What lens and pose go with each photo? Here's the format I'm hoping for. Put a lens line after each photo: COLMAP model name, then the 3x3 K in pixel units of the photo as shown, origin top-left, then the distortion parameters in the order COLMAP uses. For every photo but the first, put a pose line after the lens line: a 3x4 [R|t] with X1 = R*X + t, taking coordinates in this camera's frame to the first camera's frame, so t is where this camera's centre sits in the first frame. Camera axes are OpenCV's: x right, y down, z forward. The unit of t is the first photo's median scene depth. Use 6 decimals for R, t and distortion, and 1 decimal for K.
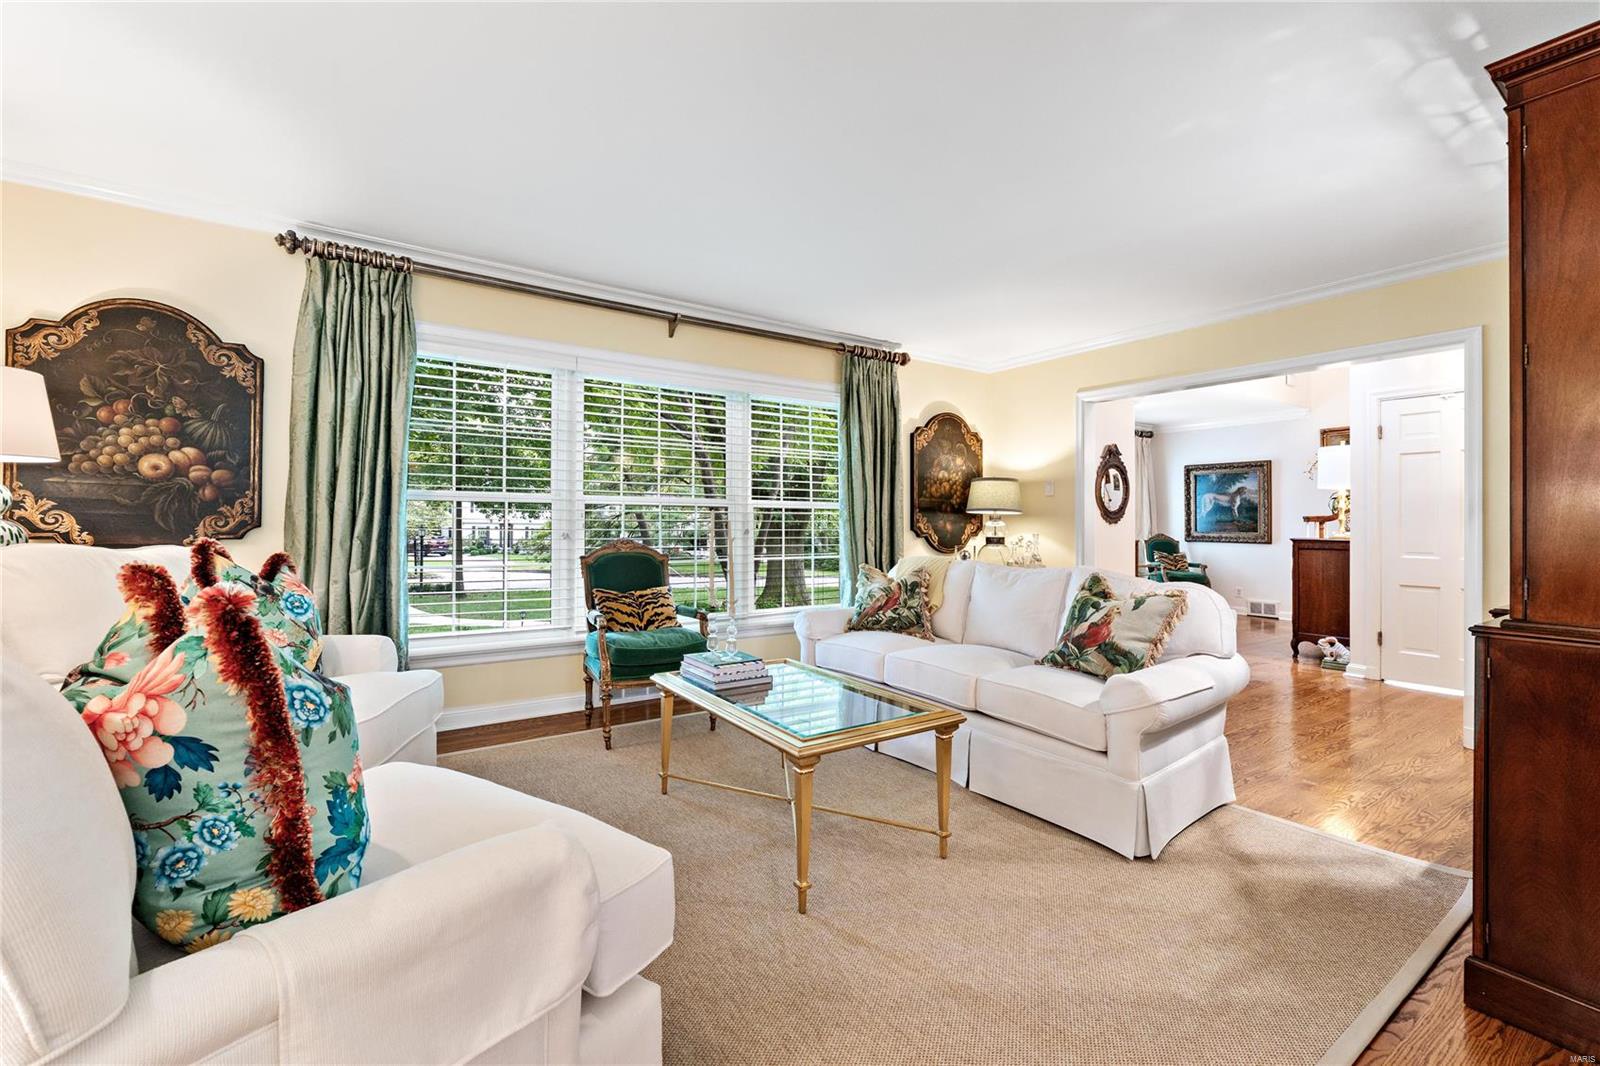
lens RADIAL K [[674.2, 0, 803.0], [0, 674.2, 519.1], [0, 0, 1]] dist [-0.008074, -0.000087]
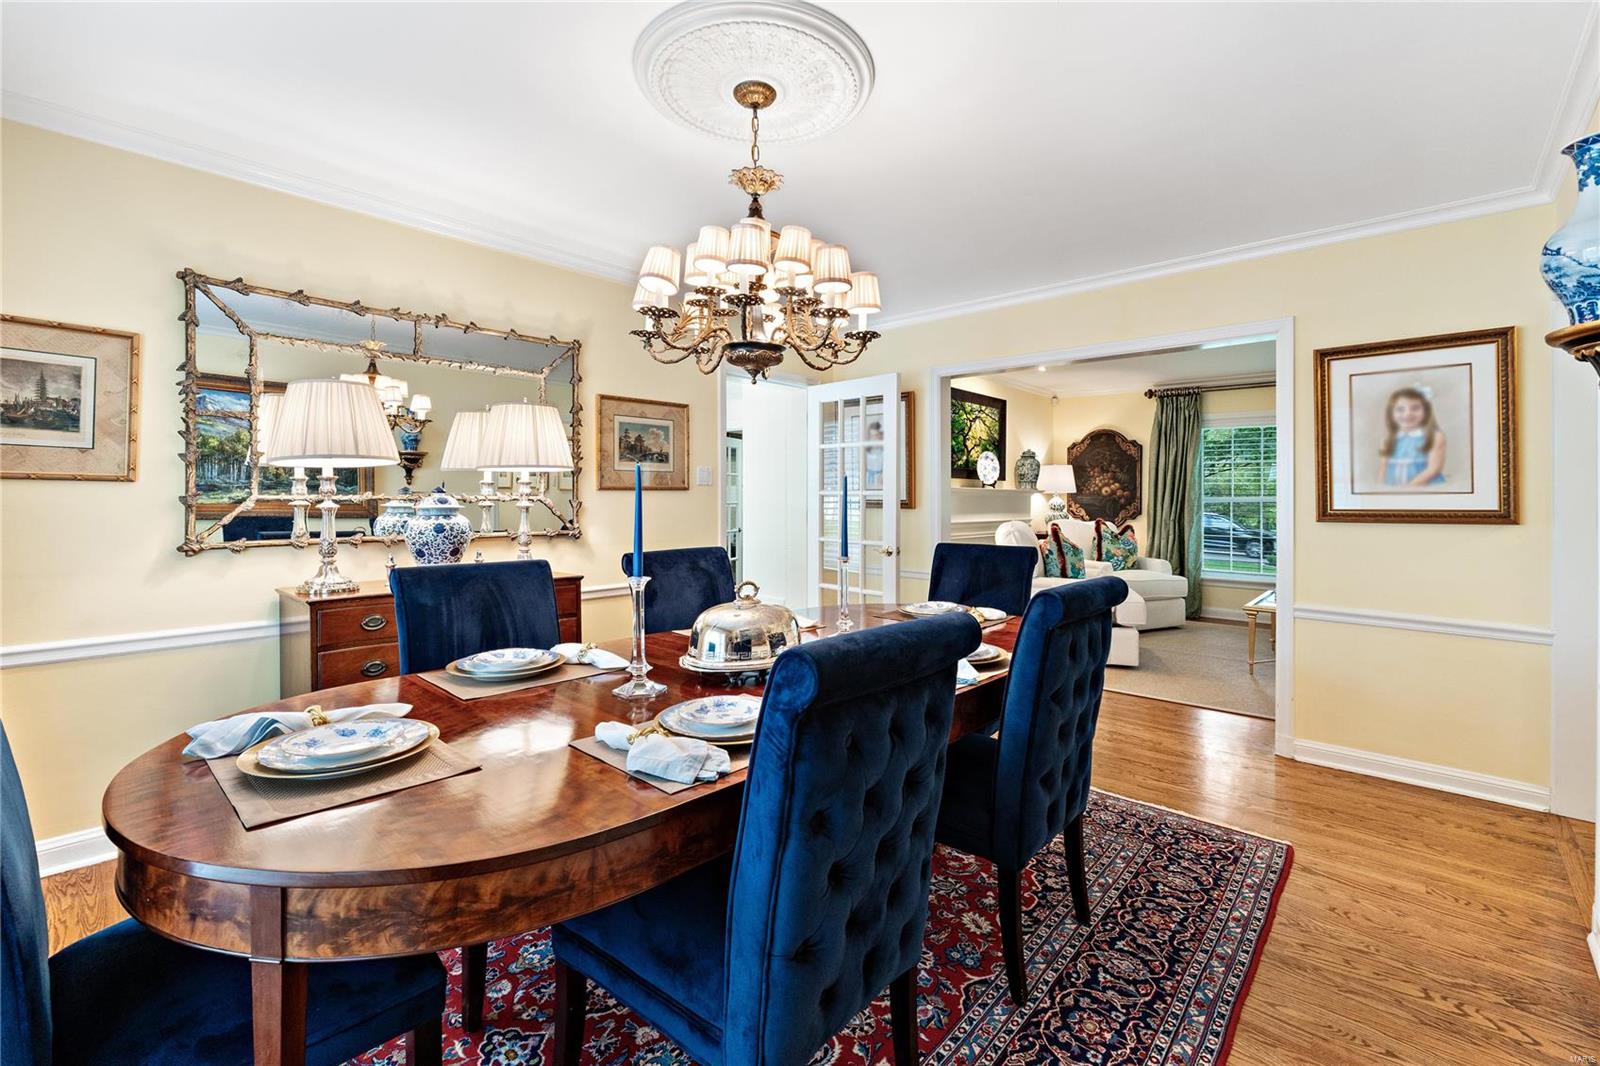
lens RADIAL K [[680.2, 0, 800.3], [0, 680.2, 483.1], [0, 0, 1]] dist [-0.000208, 0.000018]
pose [[0.228895, -0.021229, -0.973220, 1.287024], [0.000795, 0.999766, -0.021621, -0.048865], [0.973451, 0.004176, 0.228858, -0.749057]]
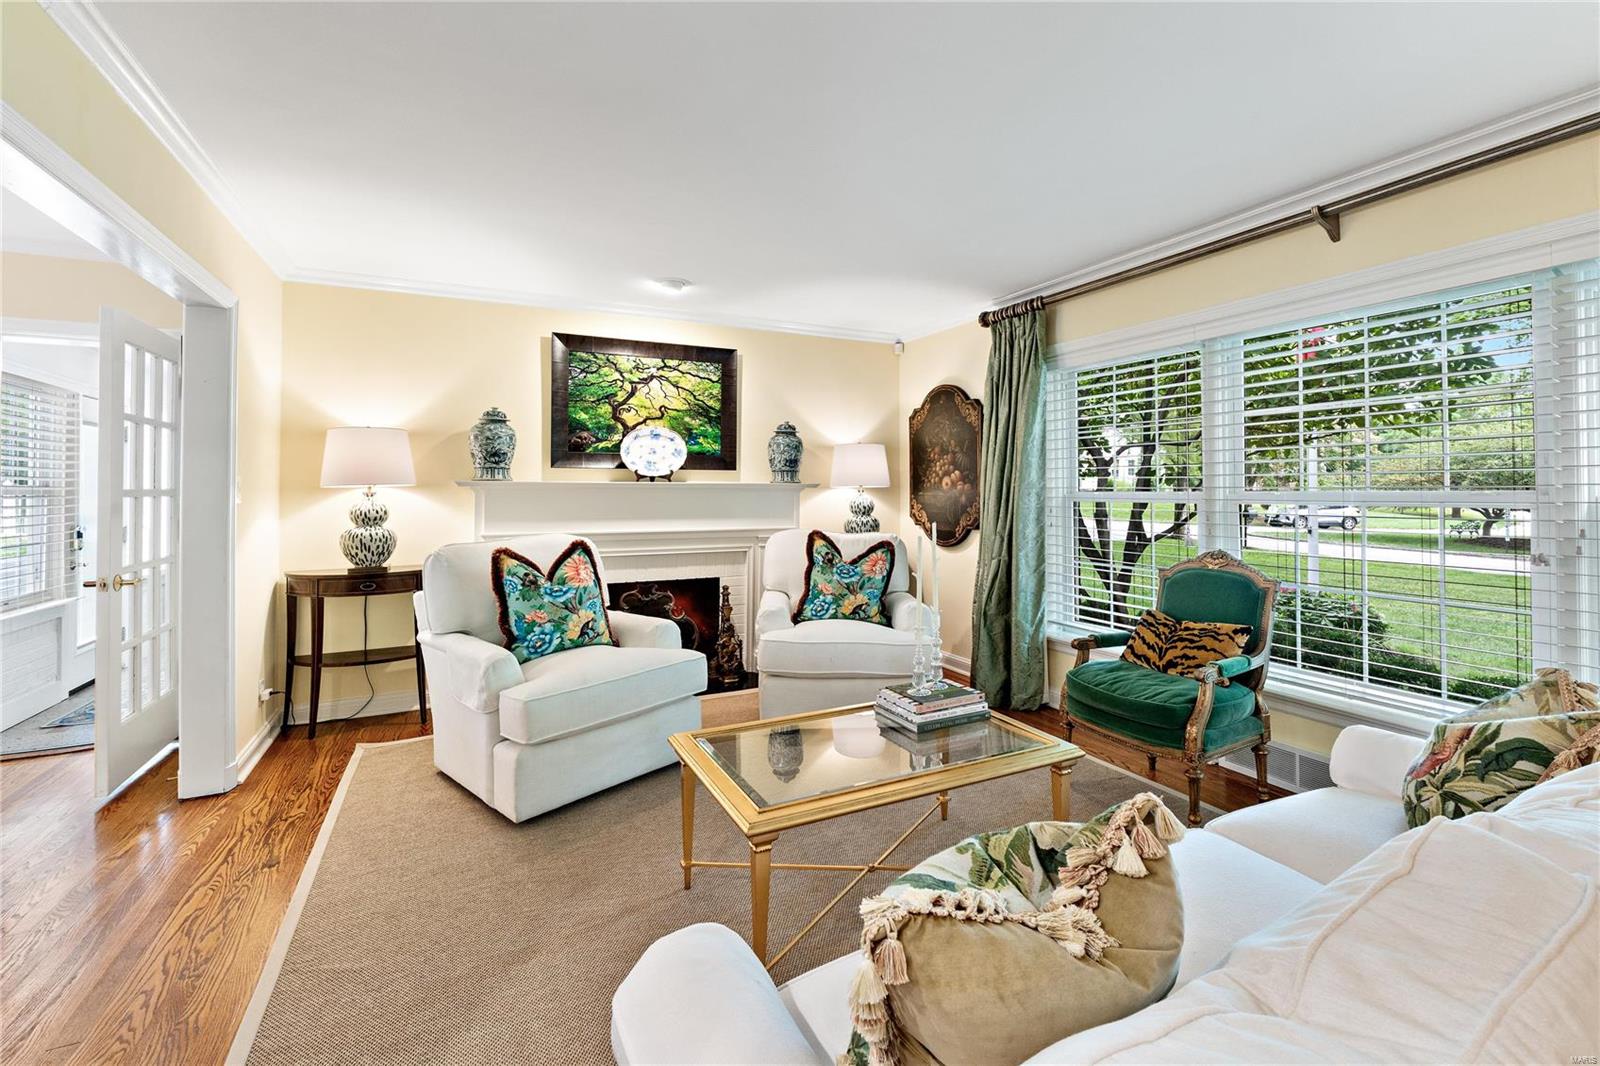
lens RADIAL K [[680.2, 0, 800.3], [0, 680.2, 483.1], [0, 0, 1]] dist [-0.000208, 0.000018]
pose [[-0.144750, -0.015734, -0.989343, 0.699671], [0.010218, 0.999796, -0.017395, -0.049674], [0.989416, -0.012627, -0.144559, 0.814254]]
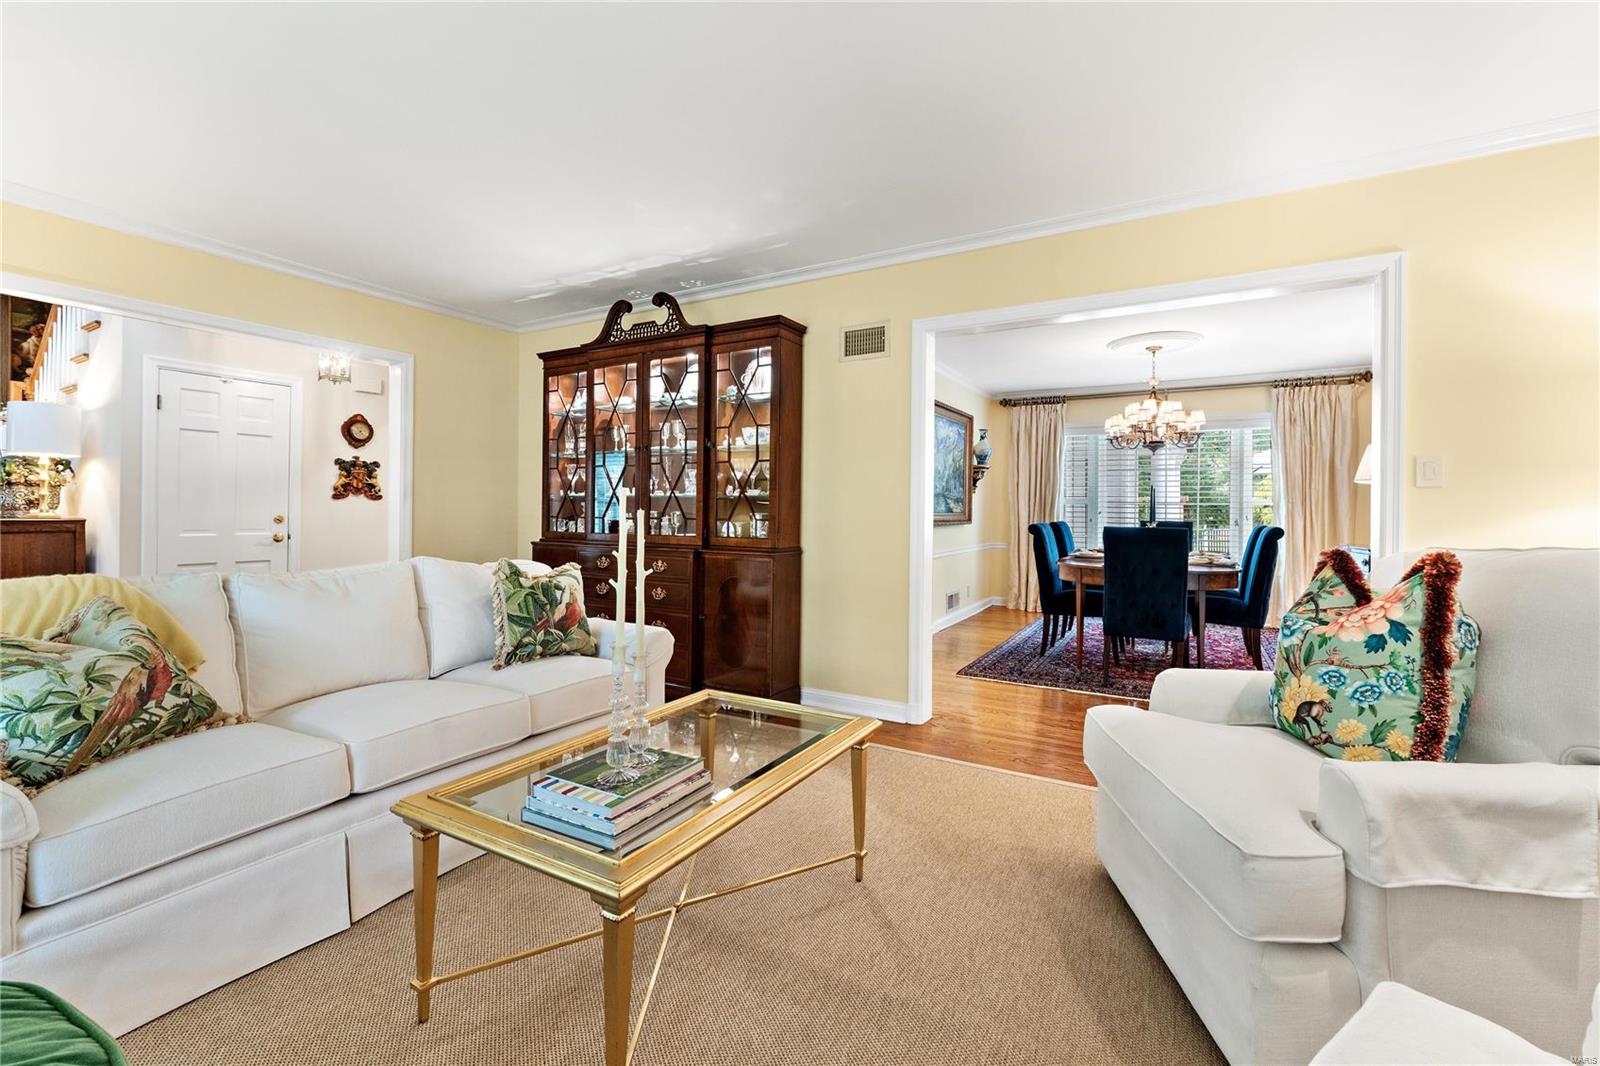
lens RADIAL K [[674.2, 0, 803.0], [0, 674.2, 519.1], [0, 0, 1]] dist [-0.008074, -0.000087]
pose [[-0.432946, -0.025989, 0.901045, -0.573757], [-0.016799, 0.999643, 0.020761, -0.004474], [-0.901263, -0.006149, -0.433228, 0.957295]]
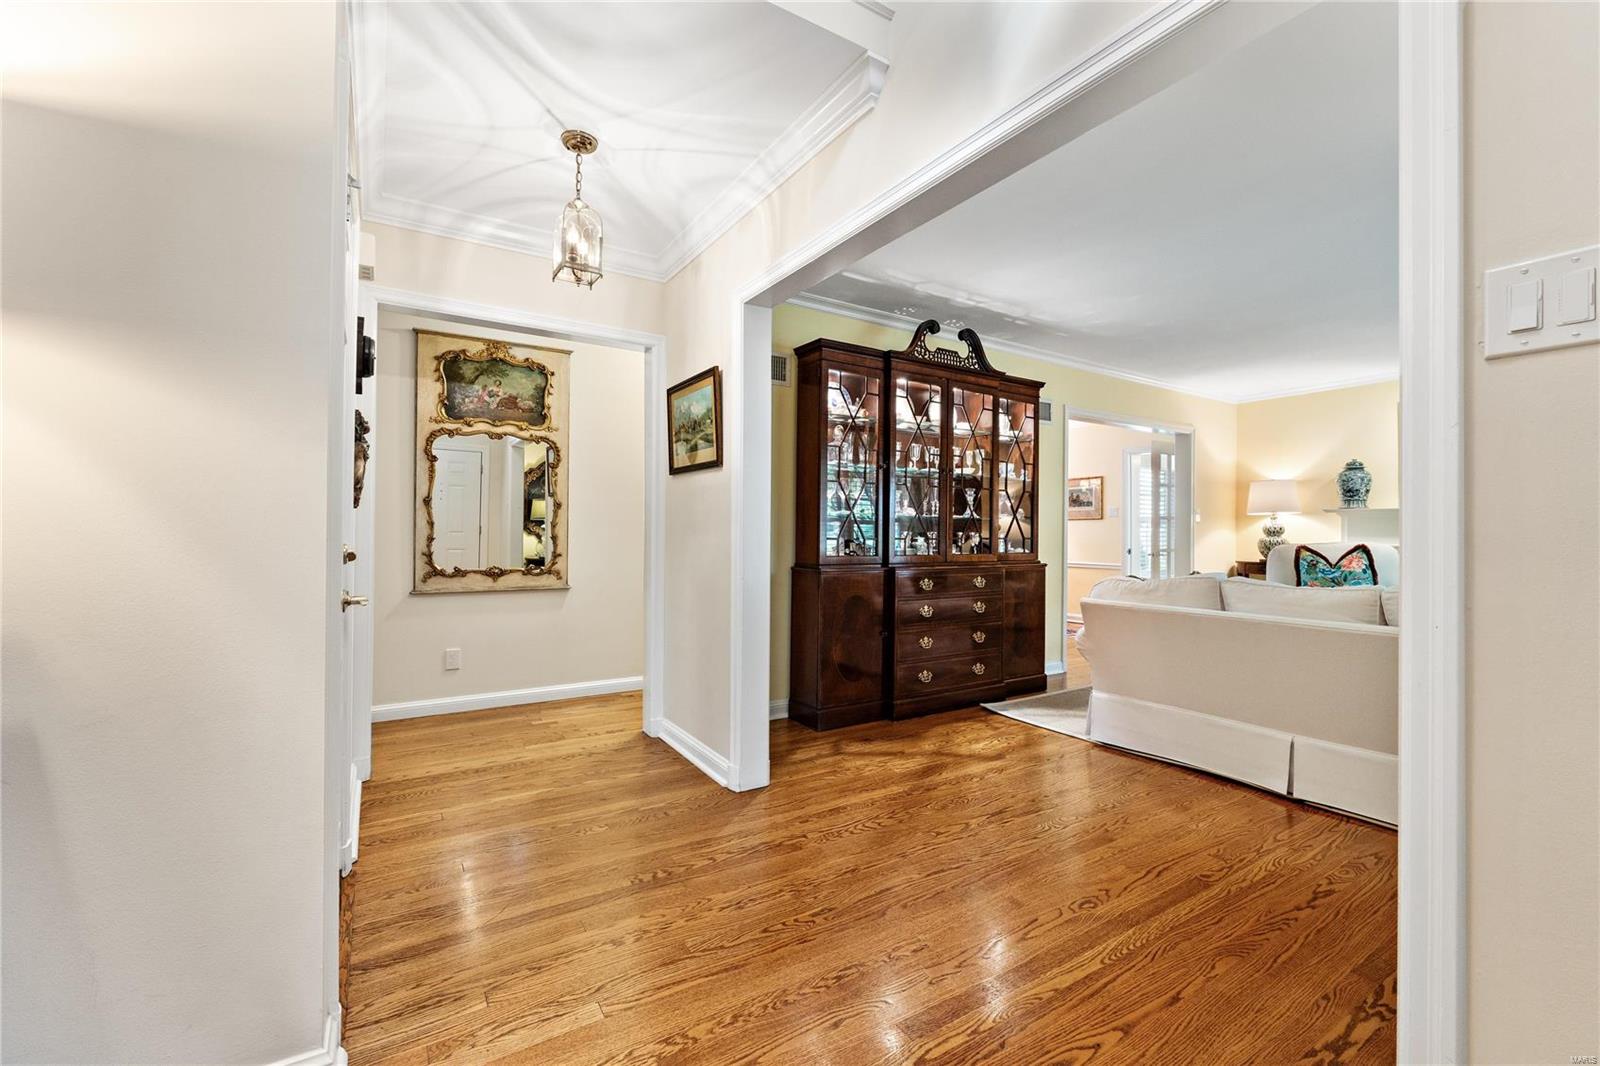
lens RADIAL K [[674.2, 0, 803.0], [0, 674.2, 519.1], [0, 0, 1]] dist [-0.008074, -0.000087]
pose [[-0.998990, -0.016798, 0.041666, 0.991561], [-0.017903, 0.999494, -0.026310, 0.026012], [-0.041203, -0.027029, -0.998785, 2.032063]]
